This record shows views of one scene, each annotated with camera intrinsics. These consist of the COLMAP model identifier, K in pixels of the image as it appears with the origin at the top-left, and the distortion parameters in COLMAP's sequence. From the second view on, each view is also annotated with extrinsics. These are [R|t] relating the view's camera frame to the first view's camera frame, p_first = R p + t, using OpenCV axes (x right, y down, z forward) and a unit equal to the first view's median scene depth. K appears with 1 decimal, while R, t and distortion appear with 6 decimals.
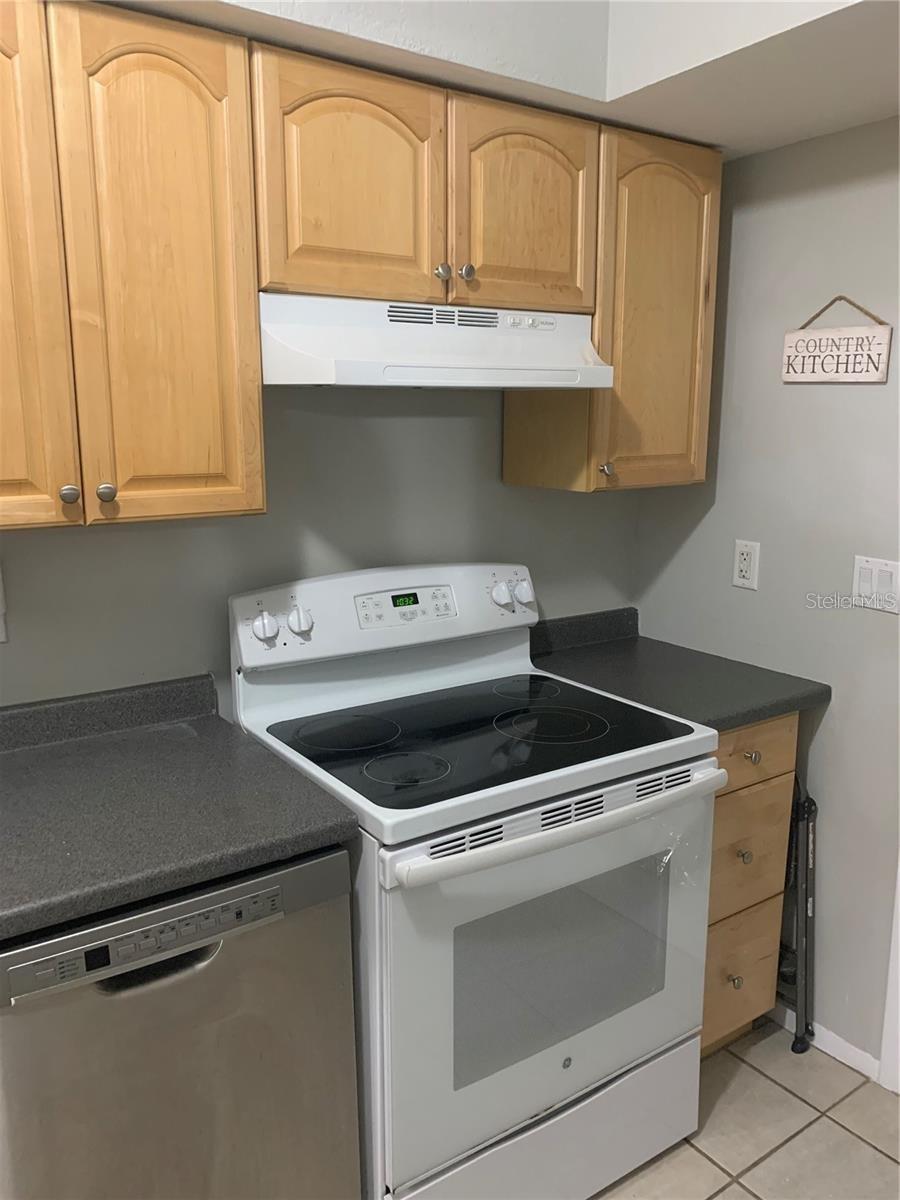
lens RADIAL K [[925.6, 0, 453.3], [0, 925.6, 590.3], [0, 0, 1]] dist [0.024356, -0.024553]
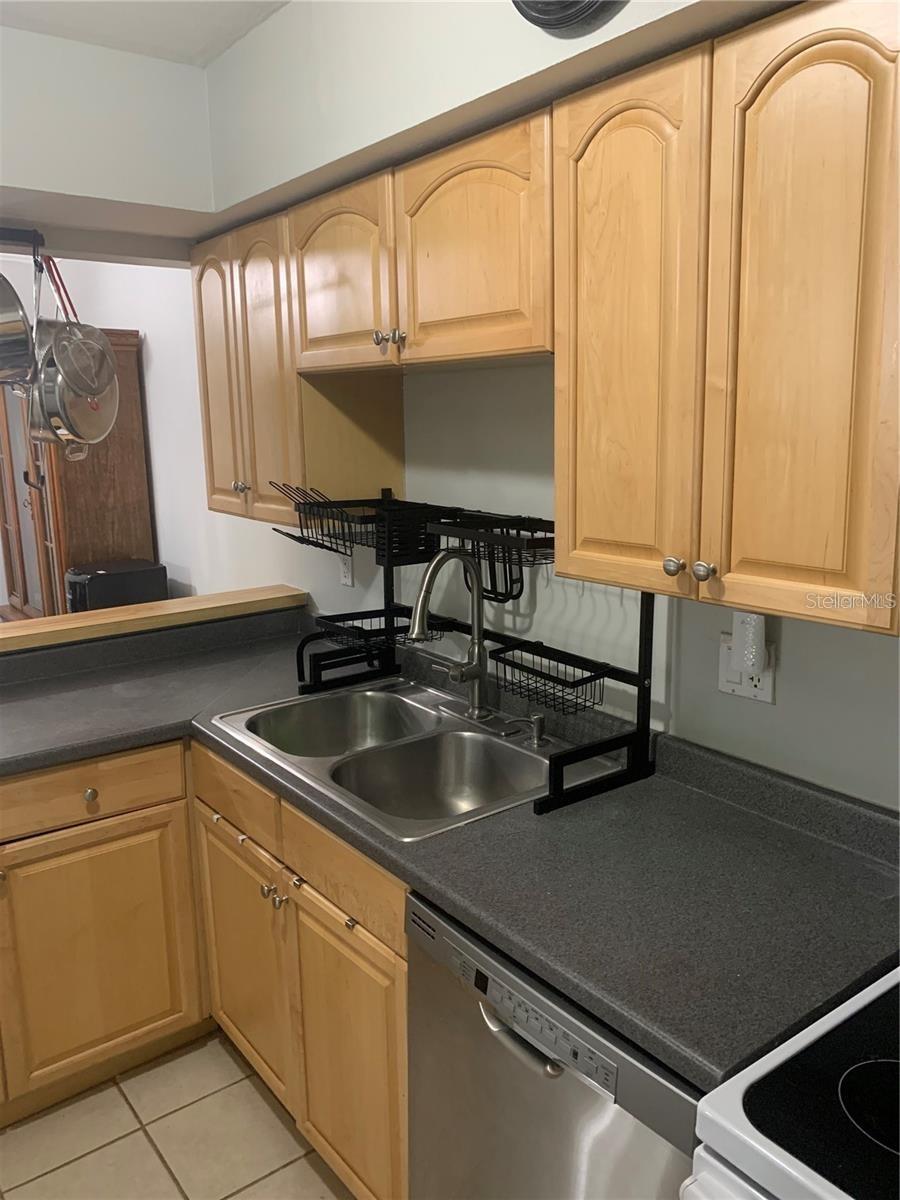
lens RADIAL K [[925.6, 0, 453.3], [0, 925.6, 590.3], [0, 0, 1]] dist [0.024356, -0.024553]
pose [[0.051819, 0.184005, -0.981558, 0.374555], [-0.171163, 0.969971, 0.172797, -0.146644], [0.983879, 0.159052, 0.081758, 0.495387]]
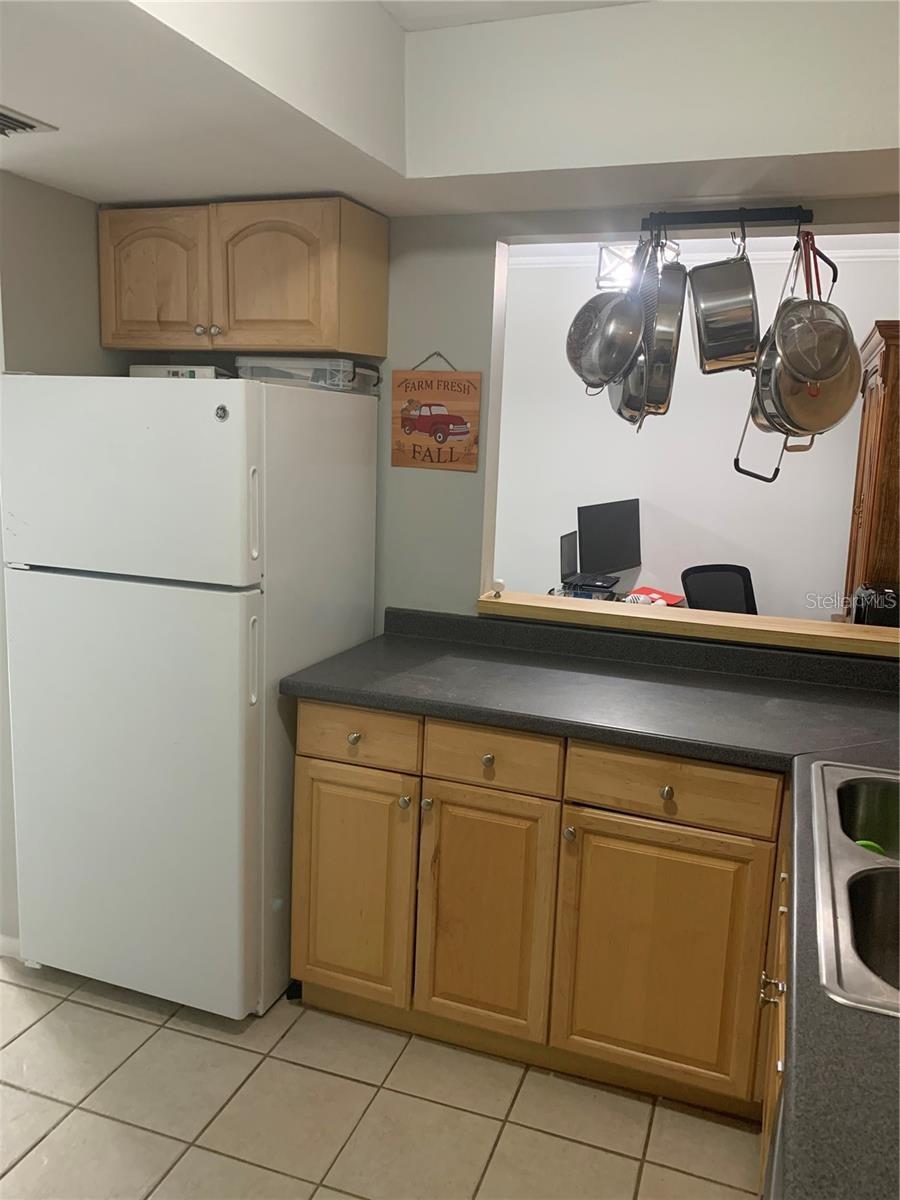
lens RADIAL K [[914.1, 0, 452.5], [0, 914.1, 590.3], [0, 0, 1]] dist [0.054794, -0.069663]
pose [[-0.815958, 0.067498, -0.574157, 0.096574], [-0.144506, 0.937820, 0.315614, -0.152541], [0.559759, 0.340497, -0.755468, 0.763580]]
